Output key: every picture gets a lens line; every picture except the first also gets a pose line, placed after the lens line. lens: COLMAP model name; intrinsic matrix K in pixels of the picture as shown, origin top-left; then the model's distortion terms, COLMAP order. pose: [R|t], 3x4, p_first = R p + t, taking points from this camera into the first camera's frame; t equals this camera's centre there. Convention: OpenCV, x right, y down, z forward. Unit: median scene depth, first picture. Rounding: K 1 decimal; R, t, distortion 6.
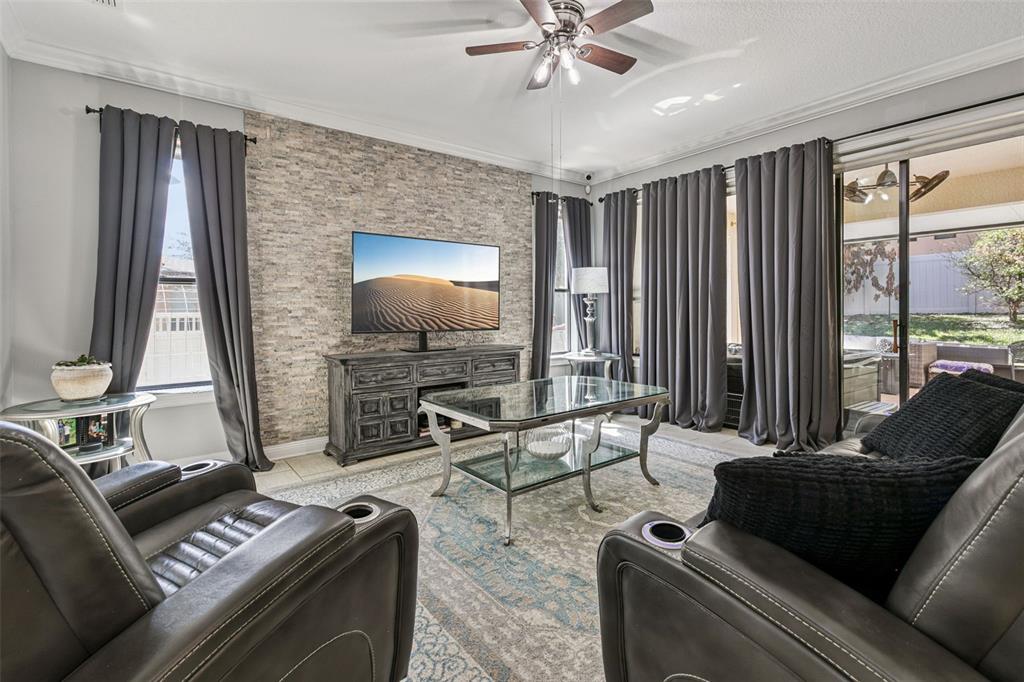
lens RADIAL K [[462.3, 0, 512.2], [0, 462.3, 315.4], [0, 0, 1]] dist [-0.003021, -0.000329]
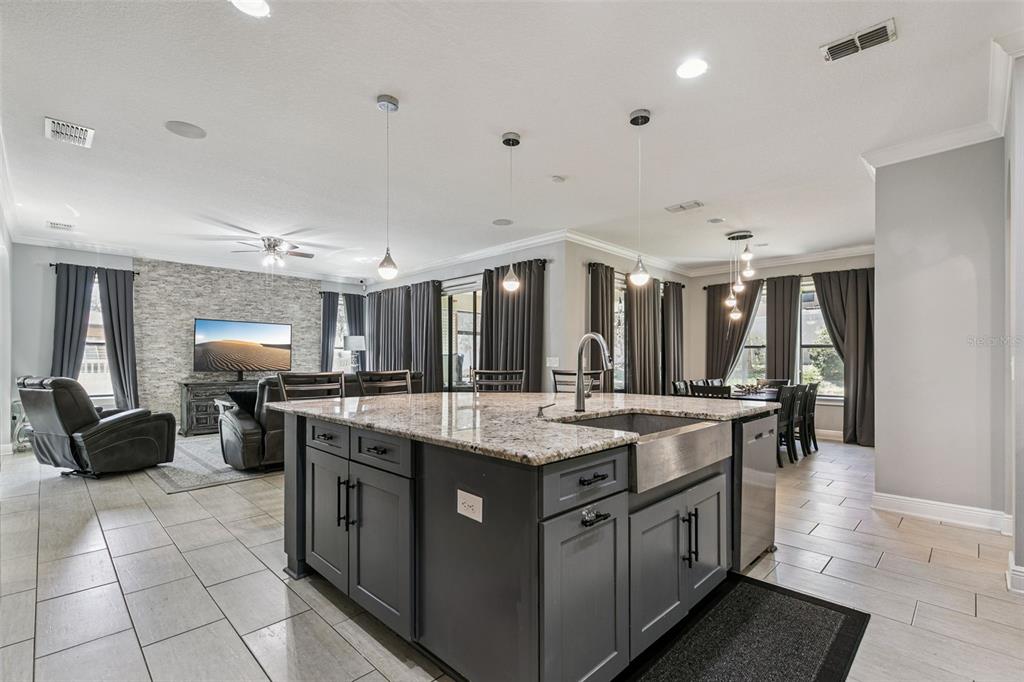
lens RADIAL K [[462.3, 0, 513.0], [0, 462.3, 363.8], [0, 0, 1]] dist [-0.003021, -0.000329]
pose [[0.990252, 0.010265, 0.138911, 0.667403], [-0.010413, 0.999946, 0.000335, -0.006719], [-0.138900, -0.001778, 0.990305, -1.036890]]
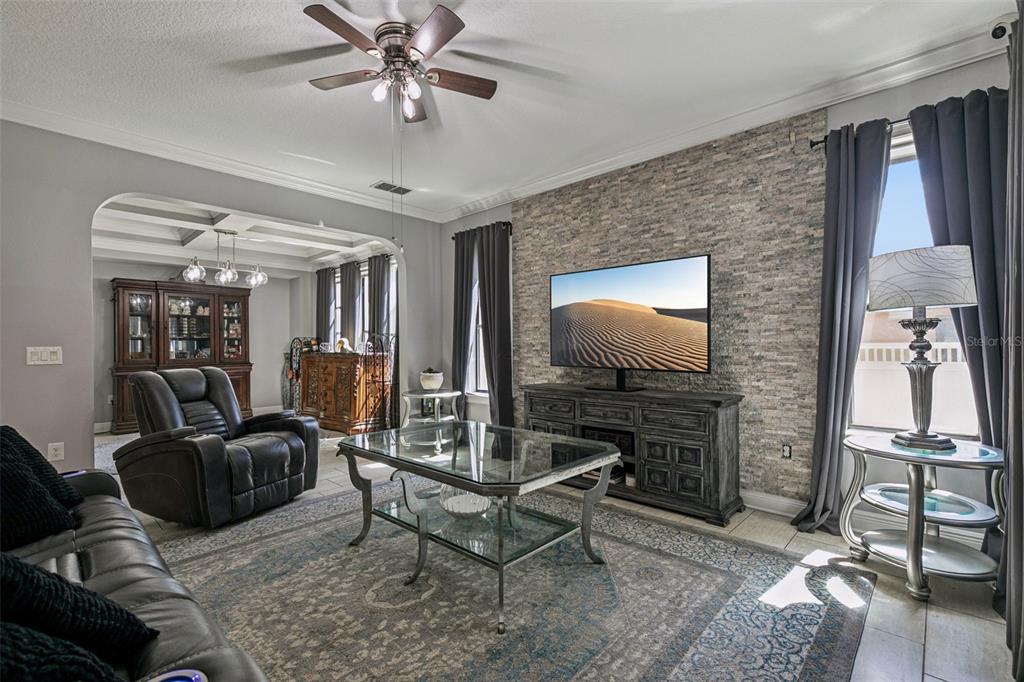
lens RADIAL K [[462.3, 0, 514.6], [0, 462.3, 343.3], [0, 0, 1]] dist [-0.003021, -0.000329]
pose [[0.156328, 0.002225, -0.987703, 0.715016], [-0.006657, 0.999977, 0.001199, -0.015259], [0.987683, 0.006388, 0.156339, 0.693703]]
